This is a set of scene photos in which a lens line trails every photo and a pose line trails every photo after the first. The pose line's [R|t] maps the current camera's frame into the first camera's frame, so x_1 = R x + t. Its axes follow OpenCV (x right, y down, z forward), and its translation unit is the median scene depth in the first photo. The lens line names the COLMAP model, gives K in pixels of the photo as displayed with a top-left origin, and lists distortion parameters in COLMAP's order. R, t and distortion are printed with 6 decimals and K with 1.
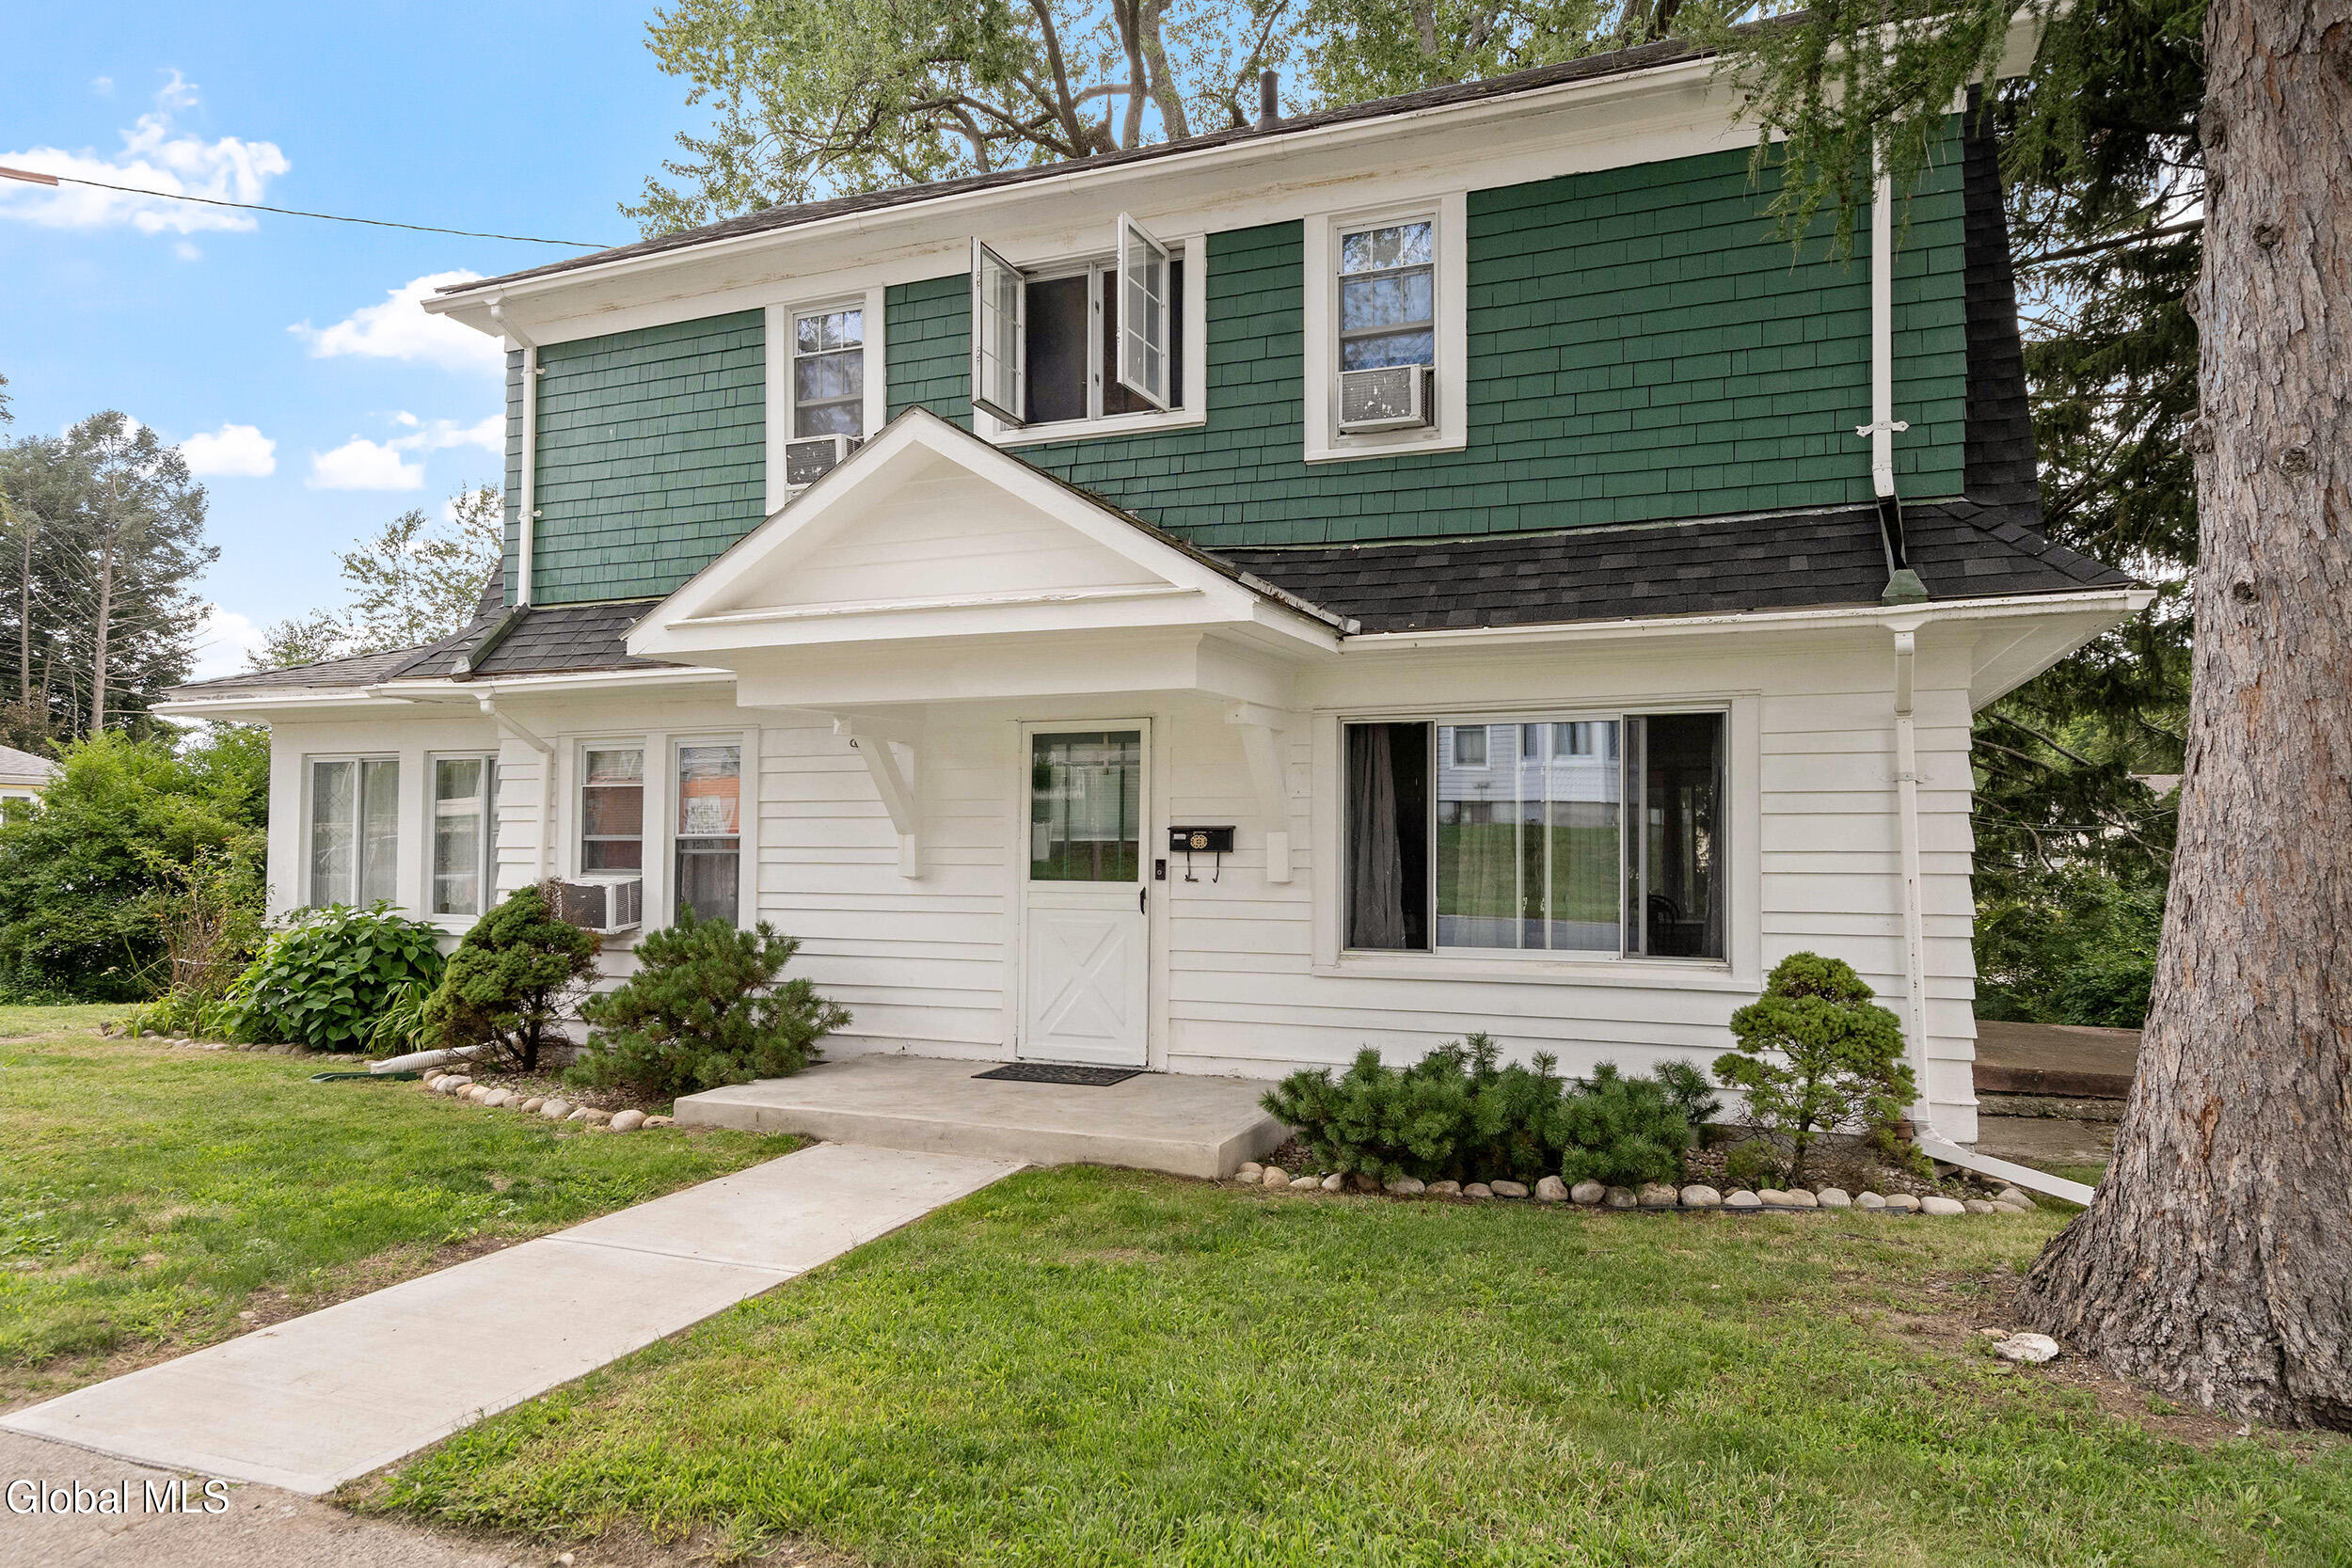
lens RADIAL K [[1414.9, 0, 1171.4], [0, 1414.9, 844.1], [0, 0, 1]] dist [0.004695, -0.000842]
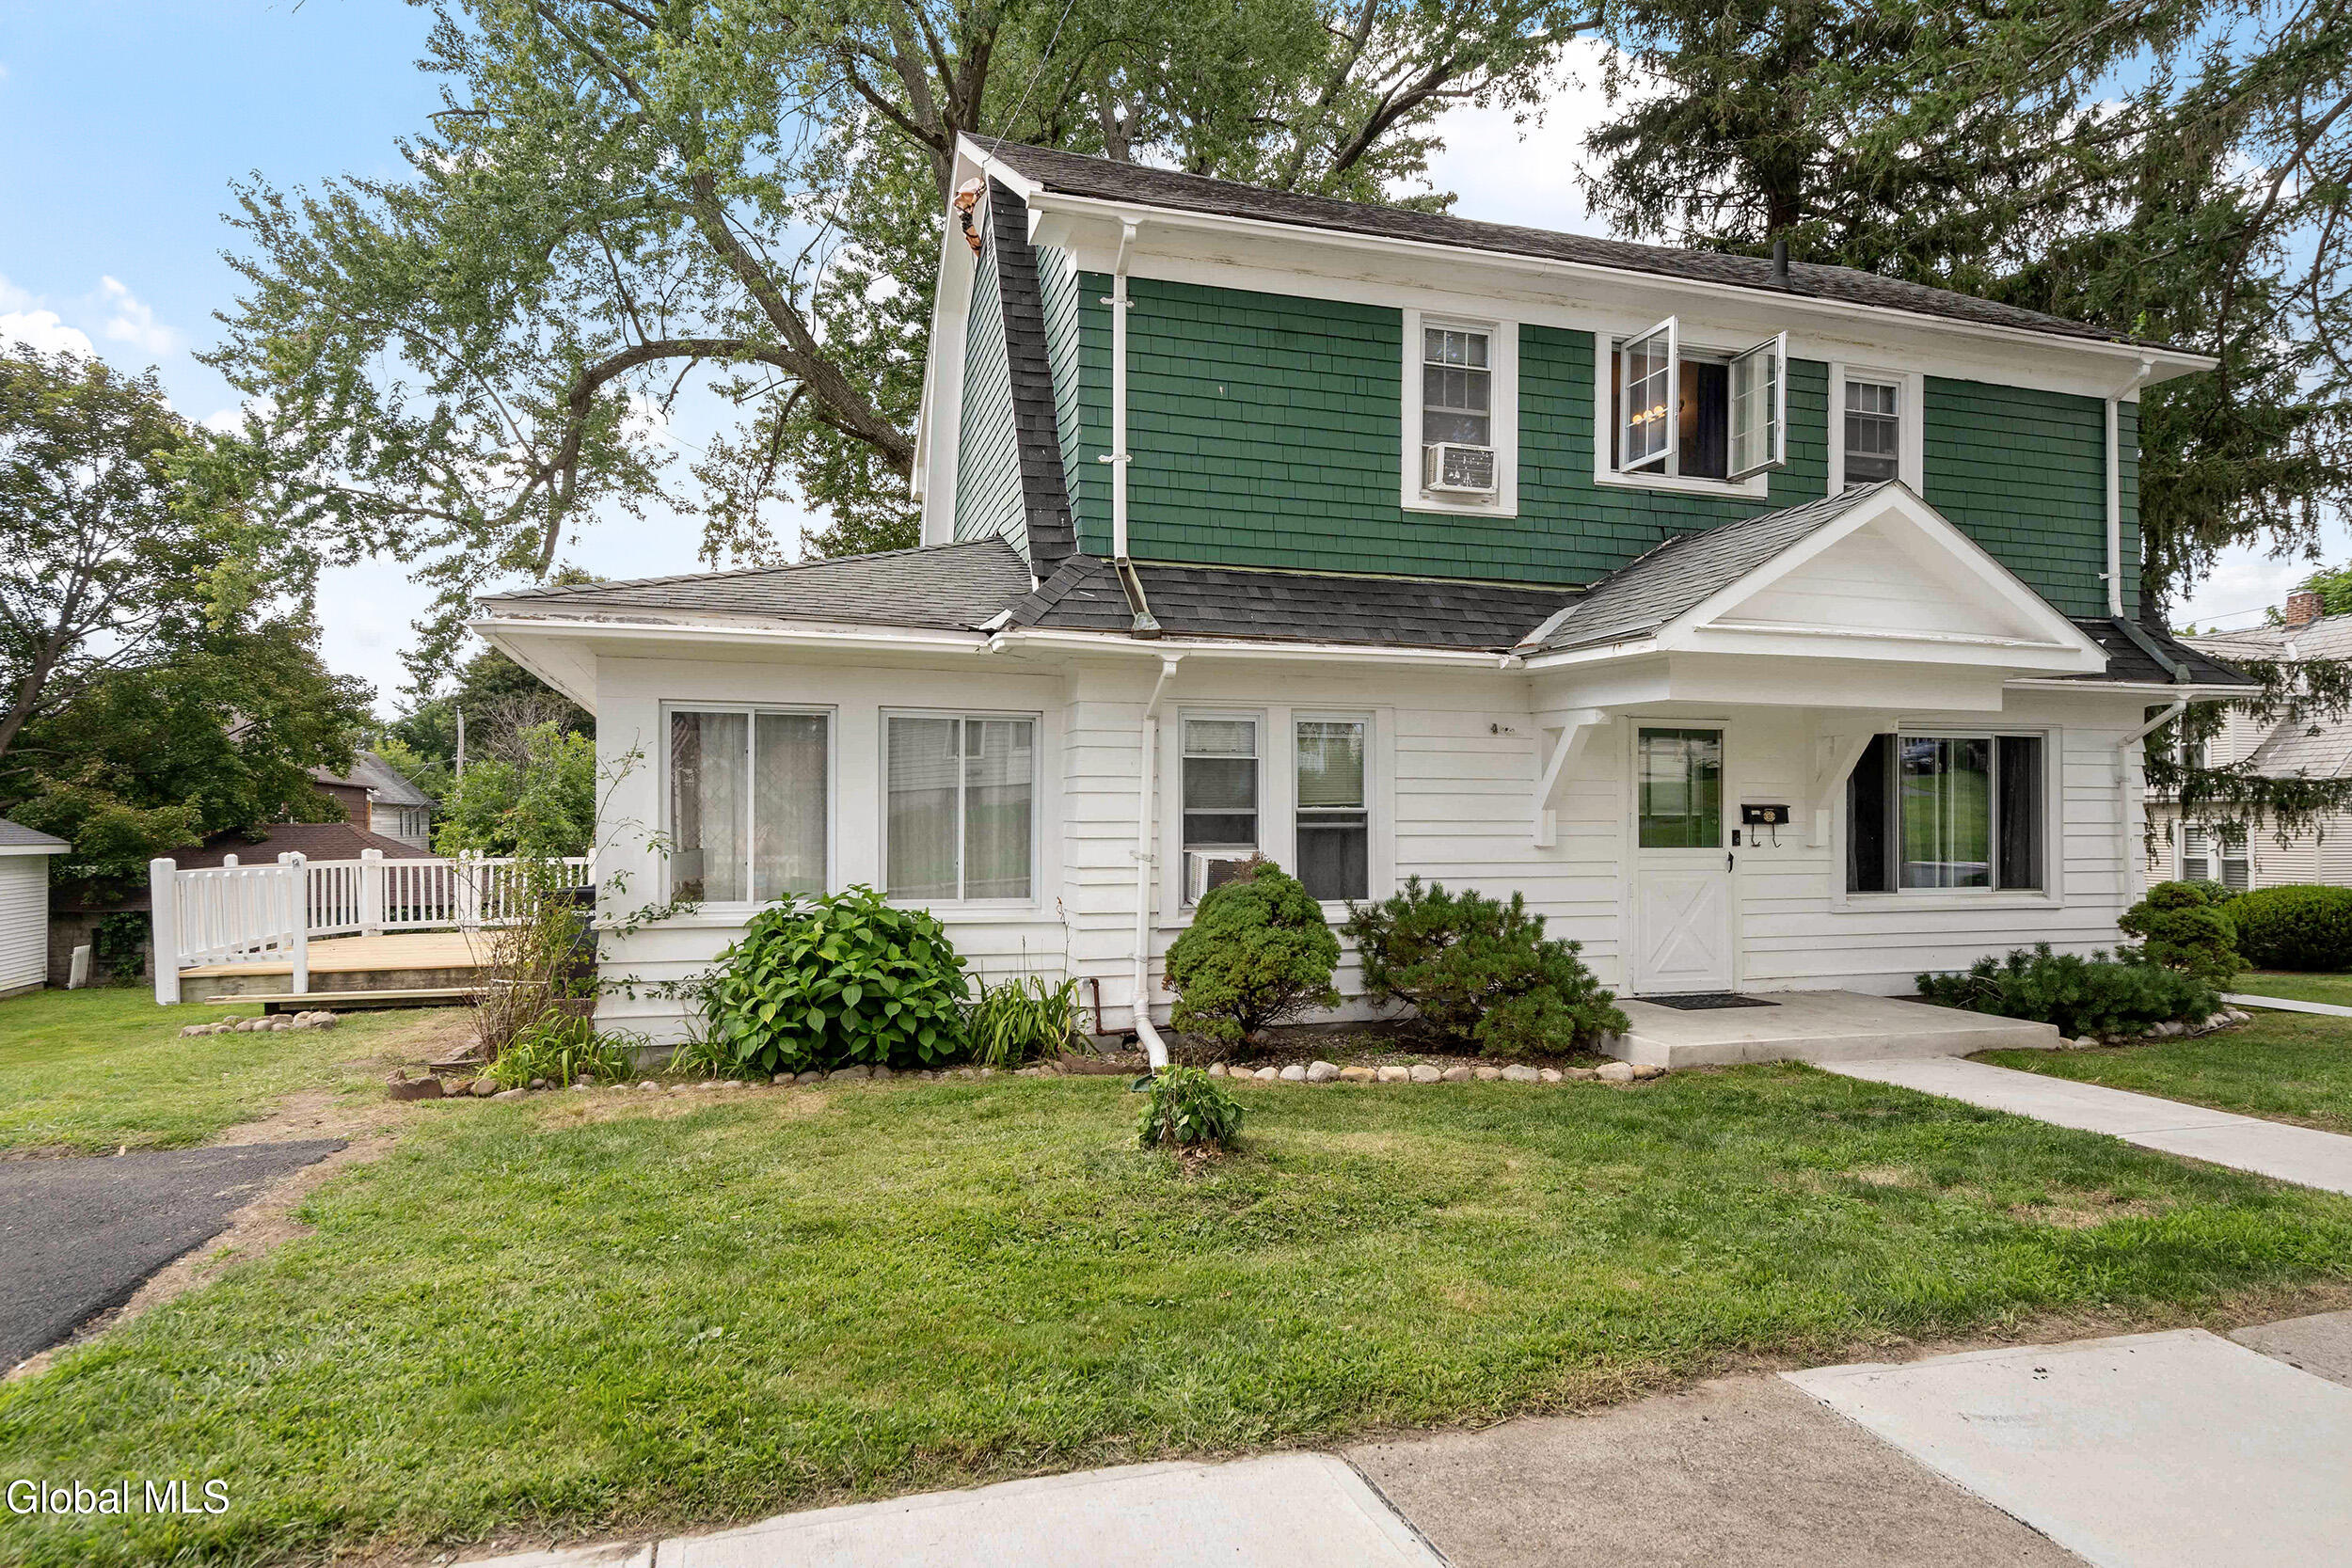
lens RADIAL K [[1325.1, 0, 1129.4], [0, 1325.1, 821.8], [0, 0, 1]] dist [0.003394, 0.000280]
pose [[0.787690, -0.004625, 0.616054, -1.302072], [-0.004092, 0.999910, 0.012739, -0.010792], [-0.616058, -0.012555, 0.787601, 0.420907]]
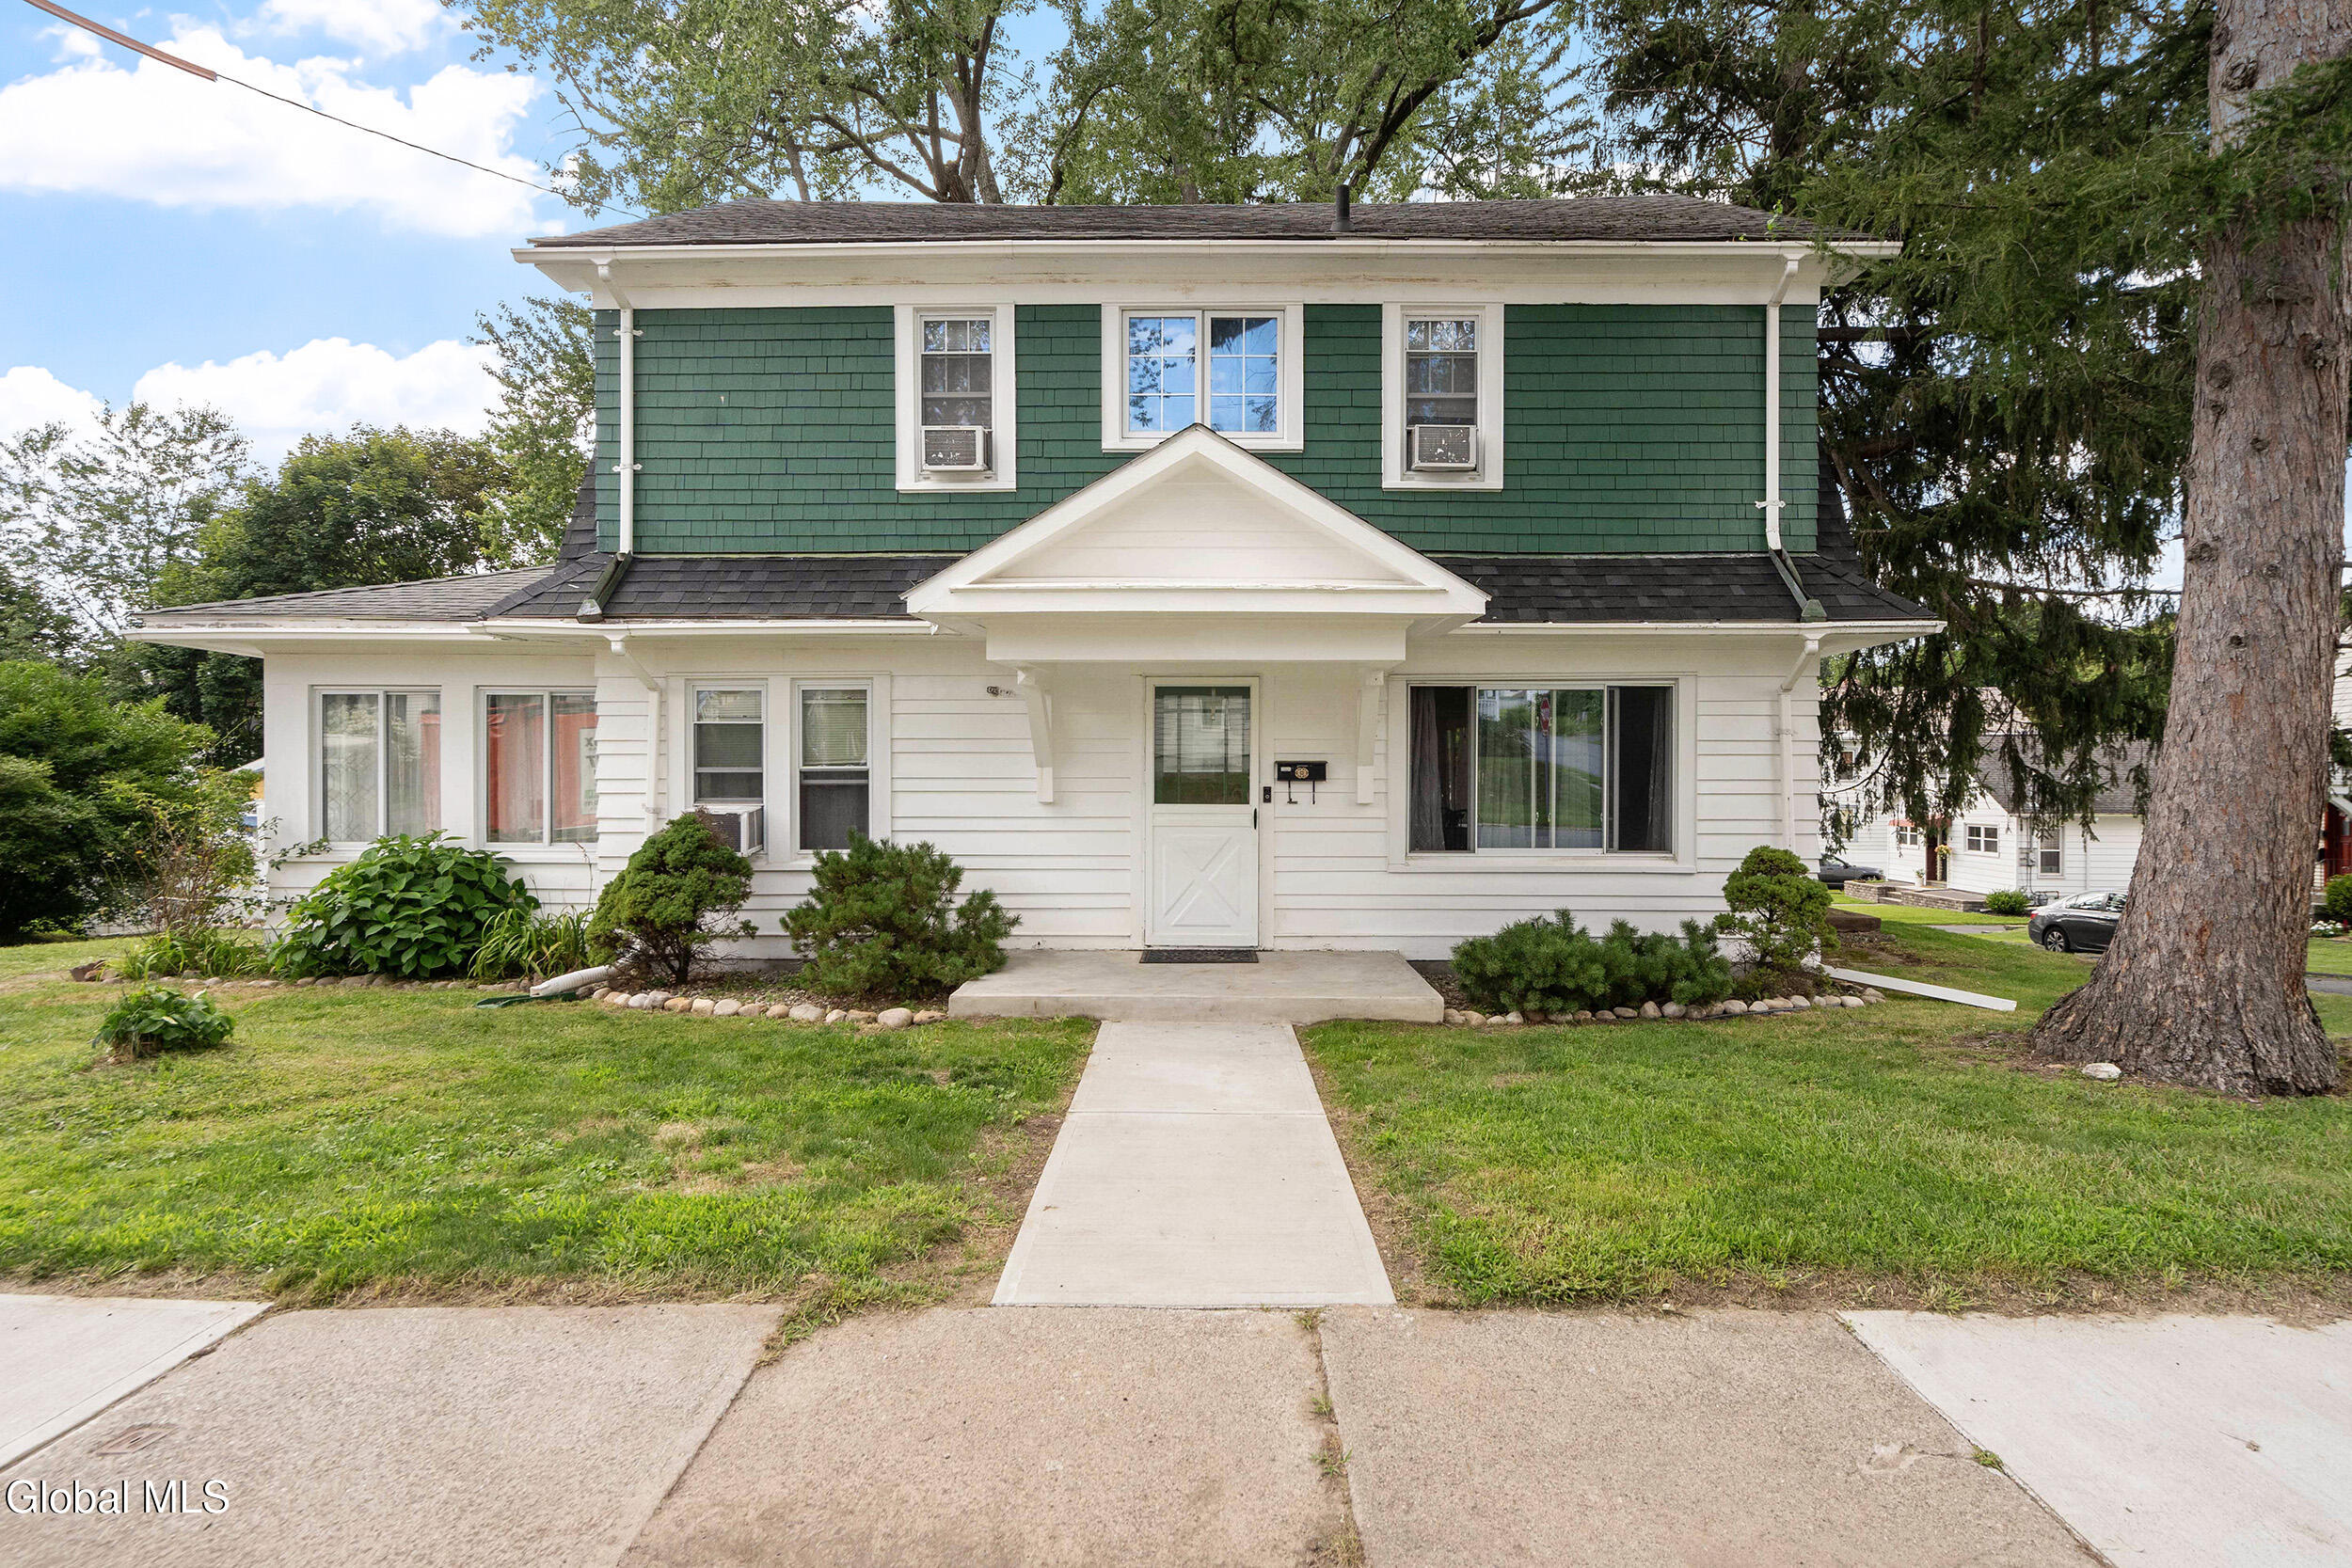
lens RADIAL K [[1136.3, 0, 1193.6], [0, 1136.3, 803.1], [0, 0, 1]] dist [-0.002593, 0.000137]
pose [[0.936284, -0.012515, 0.351021, -0.476180], [0.000771, 0.999436, 0.033577, -0.010363], [-0.351243, -0.031167, 0.935765, 0.053150]]
